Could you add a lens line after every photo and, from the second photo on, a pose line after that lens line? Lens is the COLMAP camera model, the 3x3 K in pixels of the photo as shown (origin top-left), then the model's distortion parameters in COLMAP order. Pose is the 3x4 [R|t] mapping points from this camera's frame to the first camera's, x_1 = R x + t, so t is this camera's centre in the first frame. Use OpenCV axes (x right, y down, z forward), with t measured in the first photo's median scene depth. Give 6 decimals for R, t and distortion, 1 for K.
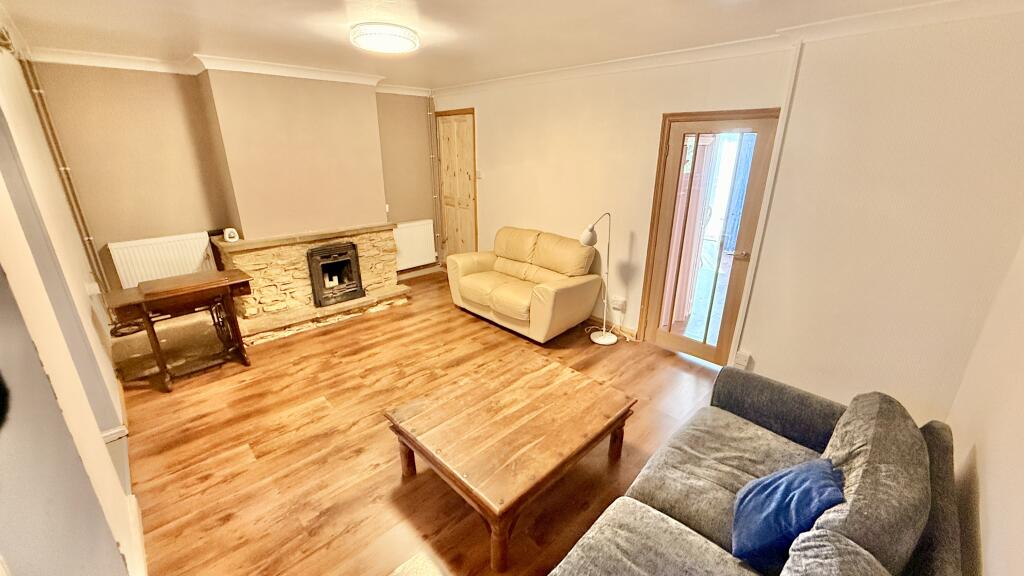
lens RADIAL K [[409.5, 0, 511.4], [0, 409.5, 284.9], [0, 0, 1]] dist [0.000444, -0.000280]
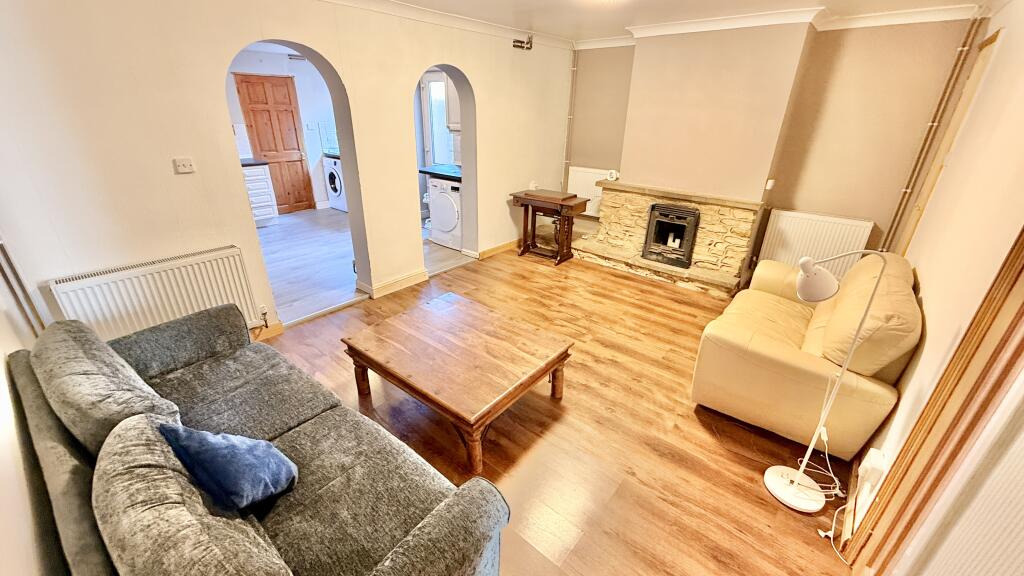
lens RADIAL K [[409.5, 0, 513.5], [0, 409.5, 290.7], [0, 0, 1]] dist [0.000444, -0.000280]
pose [[0.103733, 0.408770, -0.906723, 0.538092], [-0.336388, 0.872337, 0.354783, -0.145012], [0.935993, 0.268208, 0.227996, 0.479310]]
